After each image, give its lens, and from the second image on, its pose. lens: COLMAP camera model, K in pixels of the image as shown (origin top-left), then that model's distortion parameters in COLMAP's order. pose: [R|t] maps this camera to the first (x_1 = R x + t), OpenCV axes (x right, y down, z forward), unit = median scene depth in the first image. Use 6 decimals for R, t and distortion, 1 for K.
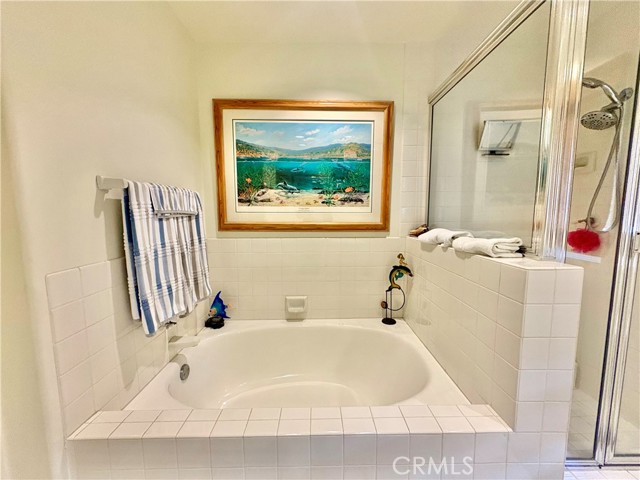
lens RADIAL K [[252.4, 0, 322.4], [0, 252.4, 241.1], [0, 0, 1]] dist [-0.000540, 0.000496]
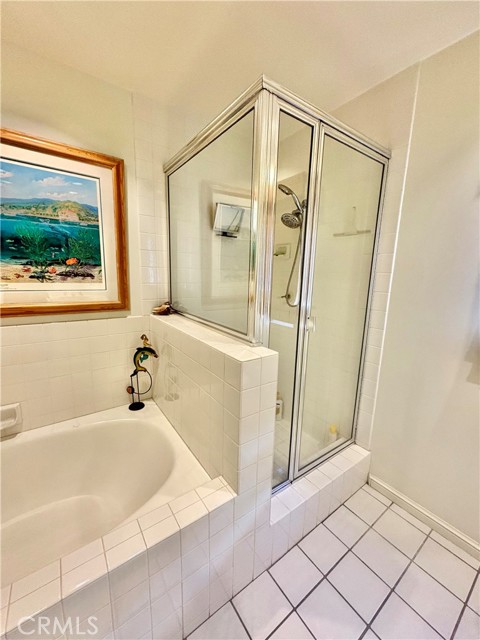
lens RADIAL K [[252.4, 0, 238.1], [0, 252.4, 320.8], [0, 0, 1]] dist [-0.000540, 0.000496]
pose [[0.825224, -0.081929, 0.558832, 0.080113], [0.031745, 0.994587, 0.098936, -0.081734], [-0.563913, -0.063904, 0.823358, 0.039228]]
